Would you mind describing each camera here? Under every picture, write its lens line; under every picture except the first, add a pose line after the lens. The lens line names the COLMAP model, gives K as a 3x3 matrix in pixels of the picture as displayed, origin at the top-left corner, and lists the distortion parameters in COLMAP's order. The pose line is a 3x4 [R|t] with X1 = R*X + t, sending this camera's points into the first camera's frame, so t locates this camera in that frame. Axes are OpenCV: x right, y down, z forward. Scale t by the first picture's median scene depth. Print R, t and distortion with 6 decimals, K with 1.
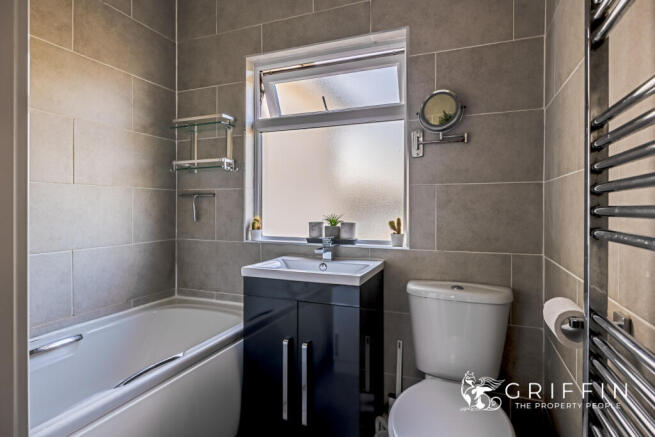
lens RADIAL K [[357.5, 0, 327.9], [0, 357.5, 209.7], [0, 0, 1]] dist [0.000224, 0.000096]
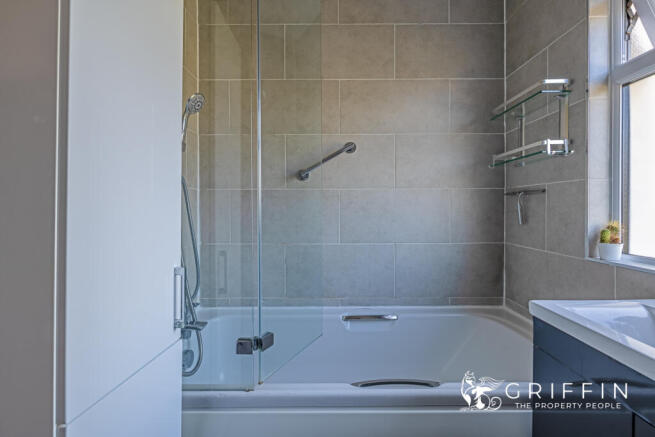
lens RADIAL K [[283.2, 0, 328.5], [0, 283.2, 208.8], [0, 0, 1]] dist [-0.001720, -0.000496]
pose [[0.372107, 0.001467, -0.928189, 0.073702], [-0.000745, 0.999999, 0.001281, -0.004113], [0.928190, 0.000215, 0.372108, 0.352192]]
